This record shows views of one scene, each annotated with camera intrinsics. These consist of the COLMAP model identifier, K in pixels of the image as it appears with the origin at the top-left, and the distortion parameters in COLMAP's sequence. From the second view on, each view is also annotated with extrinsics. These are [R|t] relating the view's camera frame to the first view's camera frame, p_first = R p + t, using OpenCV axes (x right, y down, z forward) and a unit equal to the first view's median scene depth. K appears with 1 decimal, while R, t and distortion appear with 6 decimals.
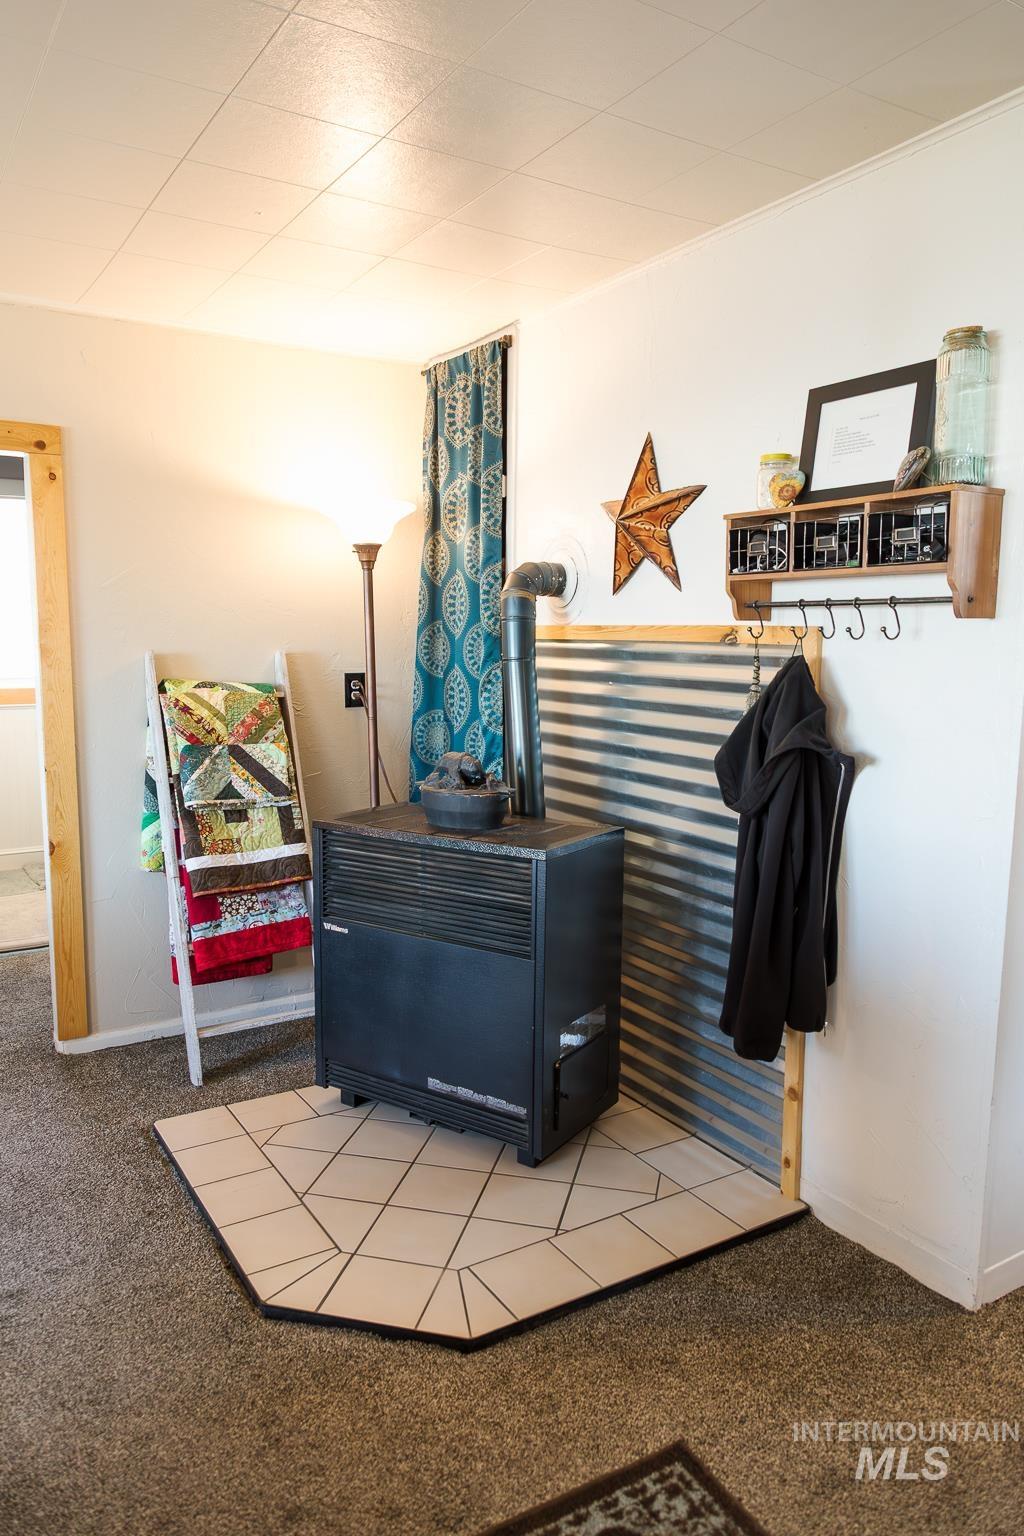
lens RADIAL K [[1052.3, 0, 510.1], [0, 1052.3, 769.3], [0, 0, 1]] dist [-0.007365, -0.002003]
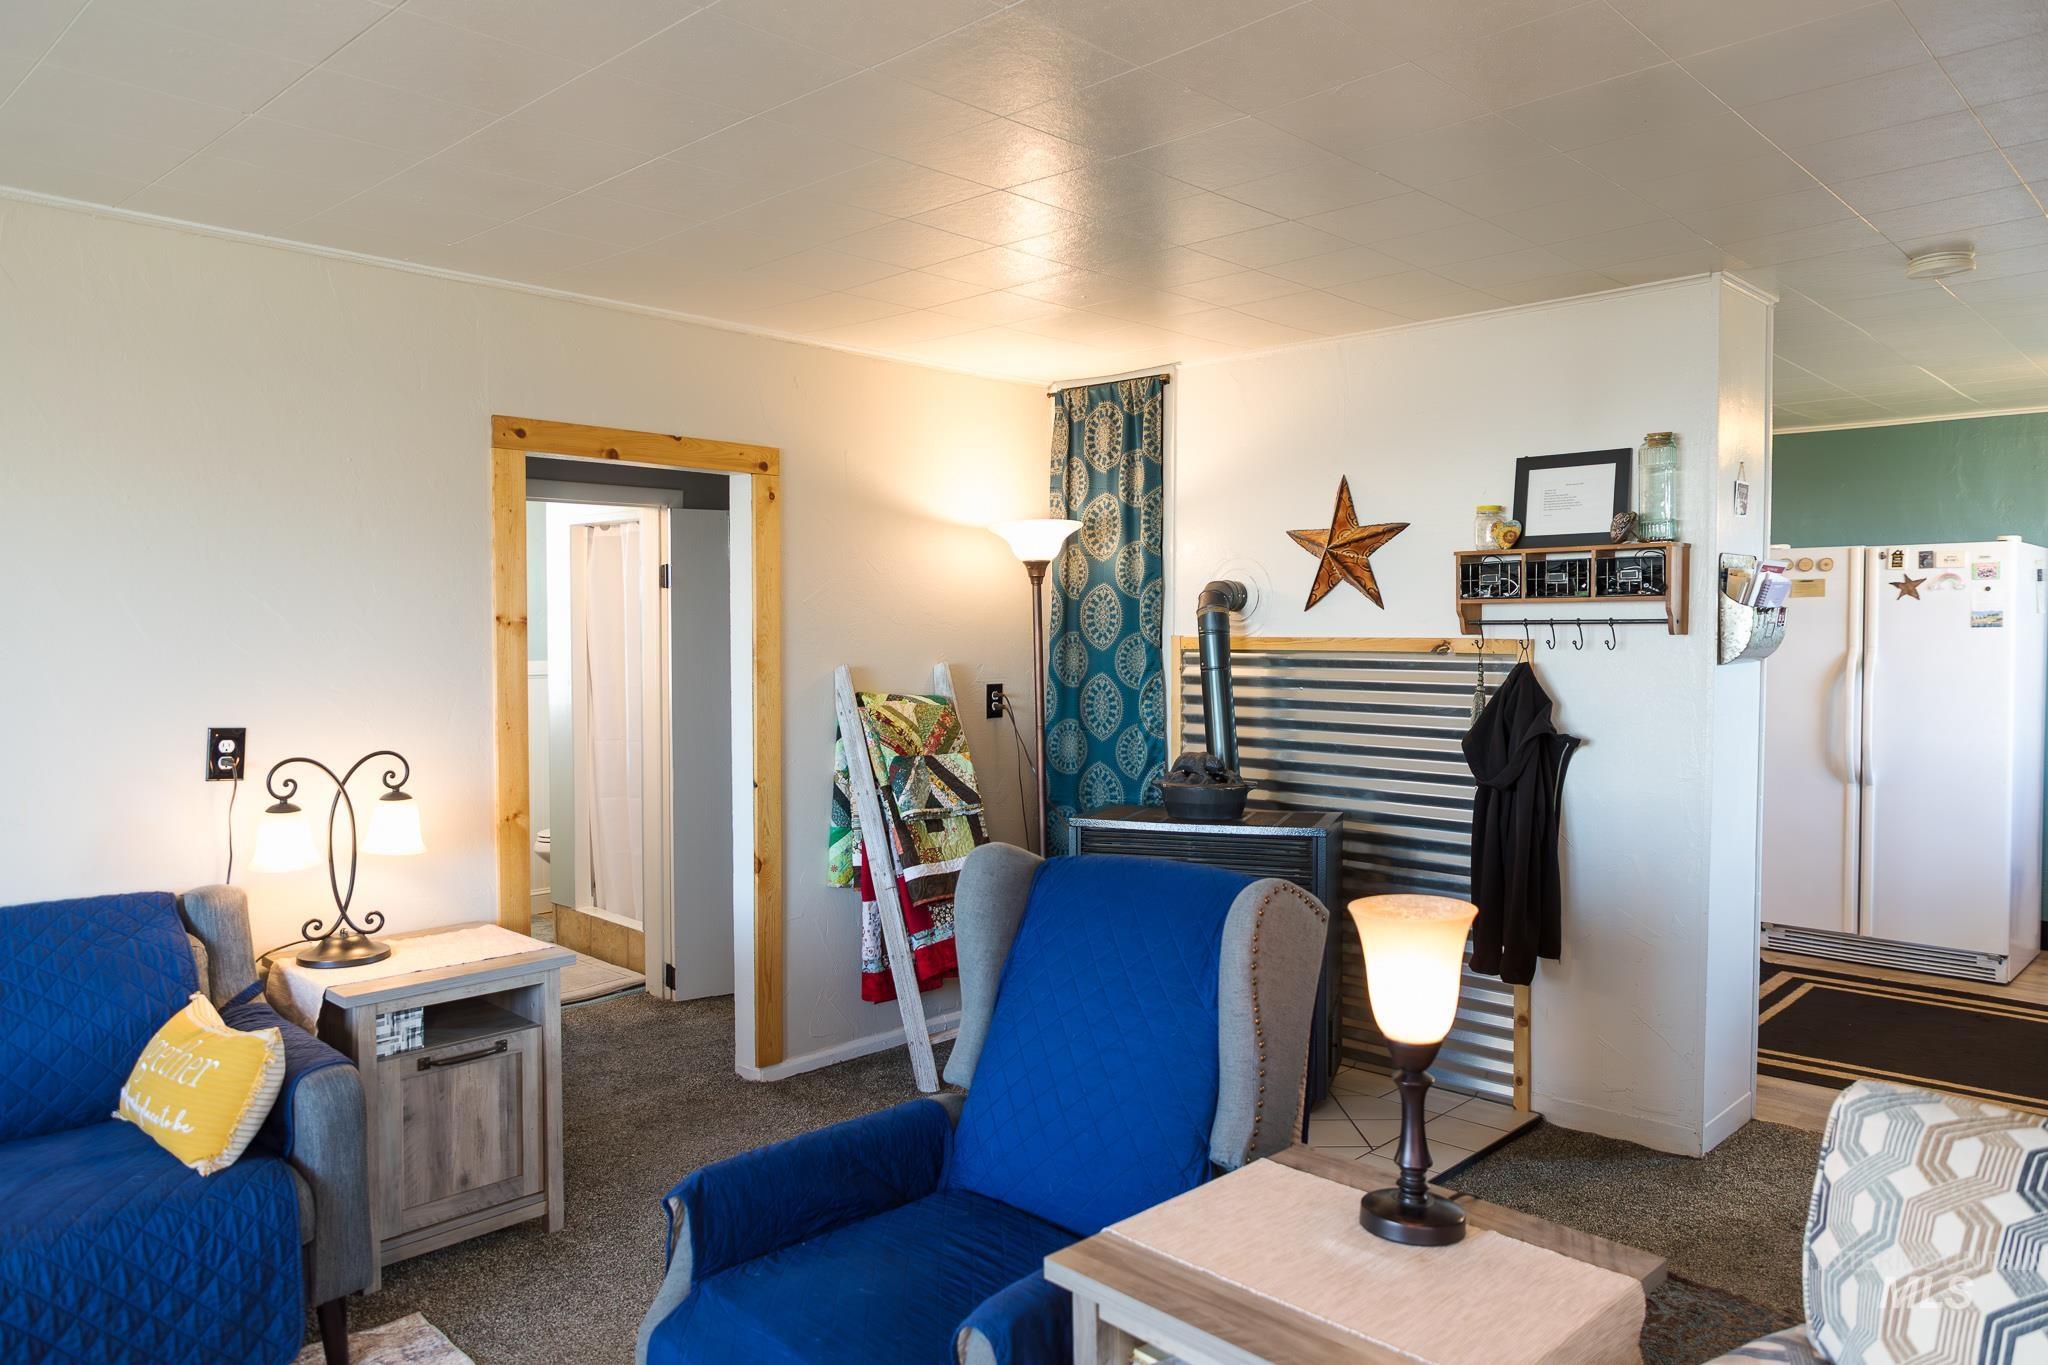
lens RADIAL K [[1403.1, 0, 1025.4], [0, 1403.1, 680.6], [0, 0, 1]] dist [-0.007365, -0.002003]
pose [[0.967170, -0.016387, 0.253601, -0.534830], [0.039734, 0.995397, -0.087214, 0.027567], [-0.251005, 0.094427, 0.963369, -0.350530]]
